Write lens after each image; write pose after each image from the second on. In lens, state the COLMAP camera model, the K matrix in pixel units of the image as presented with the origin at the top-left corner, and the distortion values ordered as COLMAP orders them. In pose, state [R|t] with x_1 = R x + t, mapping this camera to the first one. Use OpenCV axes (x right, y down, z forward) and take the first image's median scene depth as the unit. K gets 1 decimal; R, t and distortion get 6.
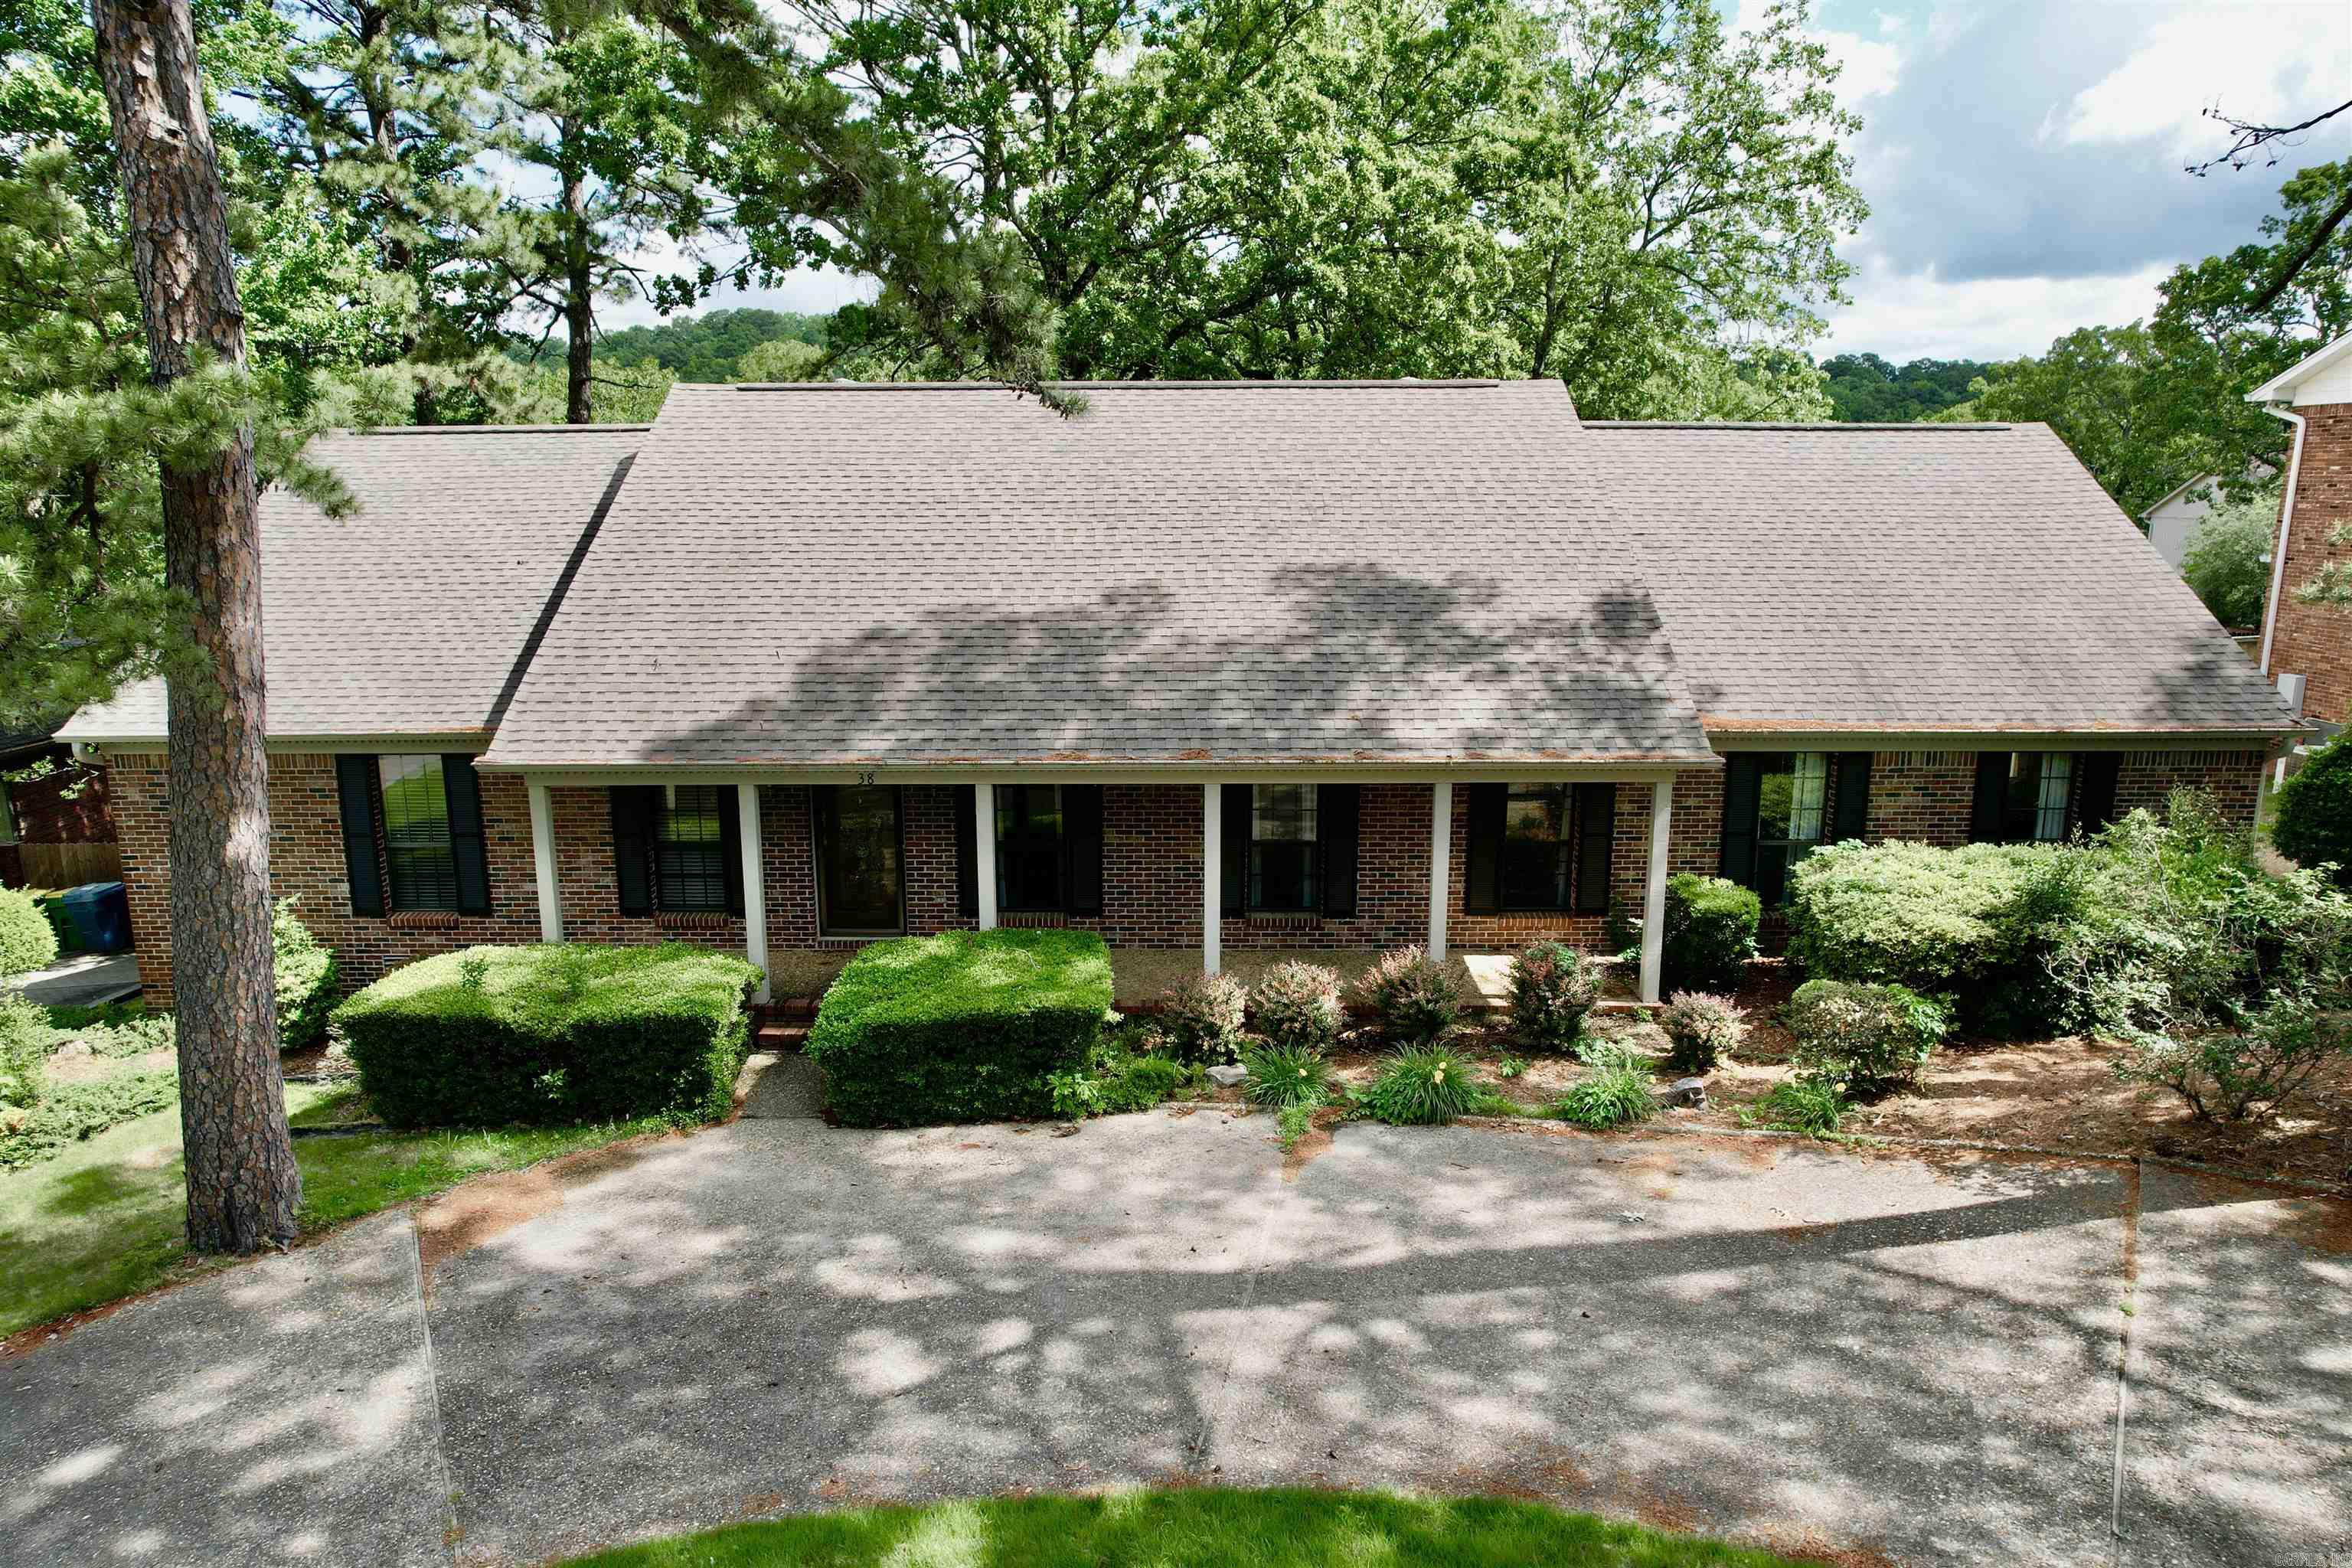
lens RADIAL K [[1483.4, 0, 1165.1], [0, 1483.4, 799.7], [0, 0, 1]] dist [-0.034899, 0.035169]
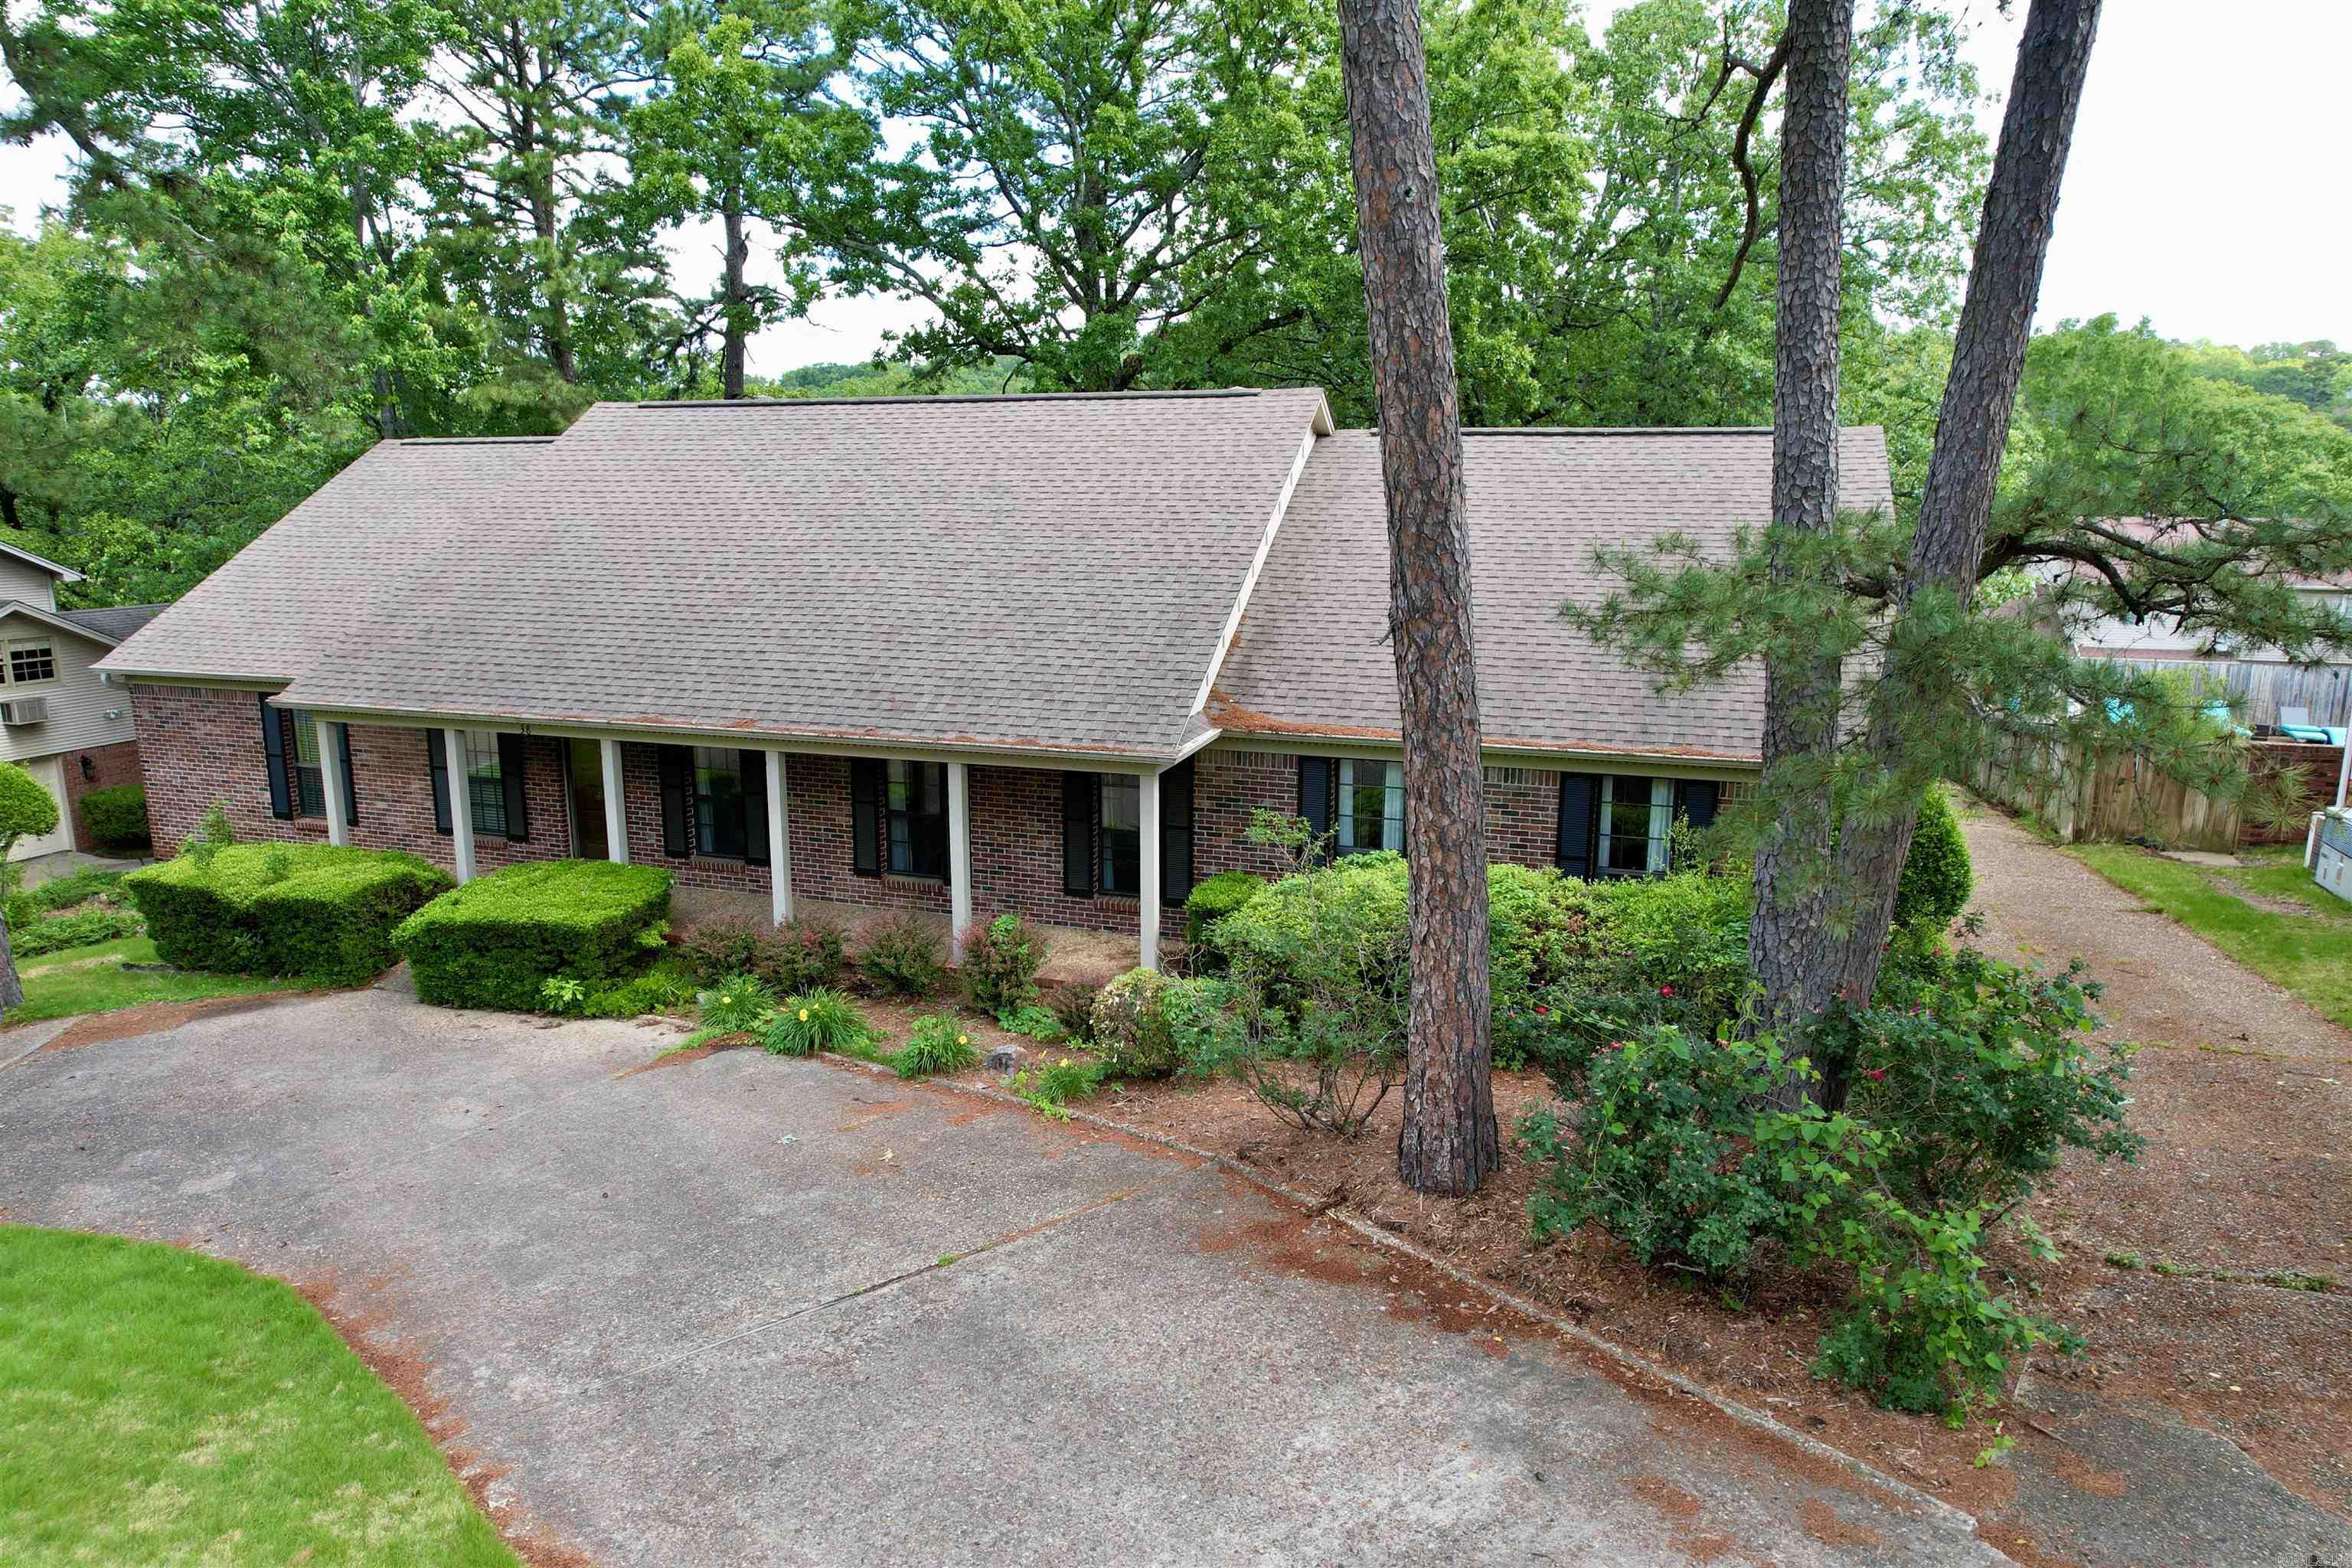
lens RADIAL K [[1483.4, 0, 1161.2], [0, 1483.4, 796.4], [0, 0, 1]] dist [-0.034899, 0.035169]
pose [[0.949676, 0.070366, -0.305227, 0.666871], [-0.072771, 0.997343, 0.003507, -0.001181], [0.304662, 0.018881, 0.952273, 0.008994]]
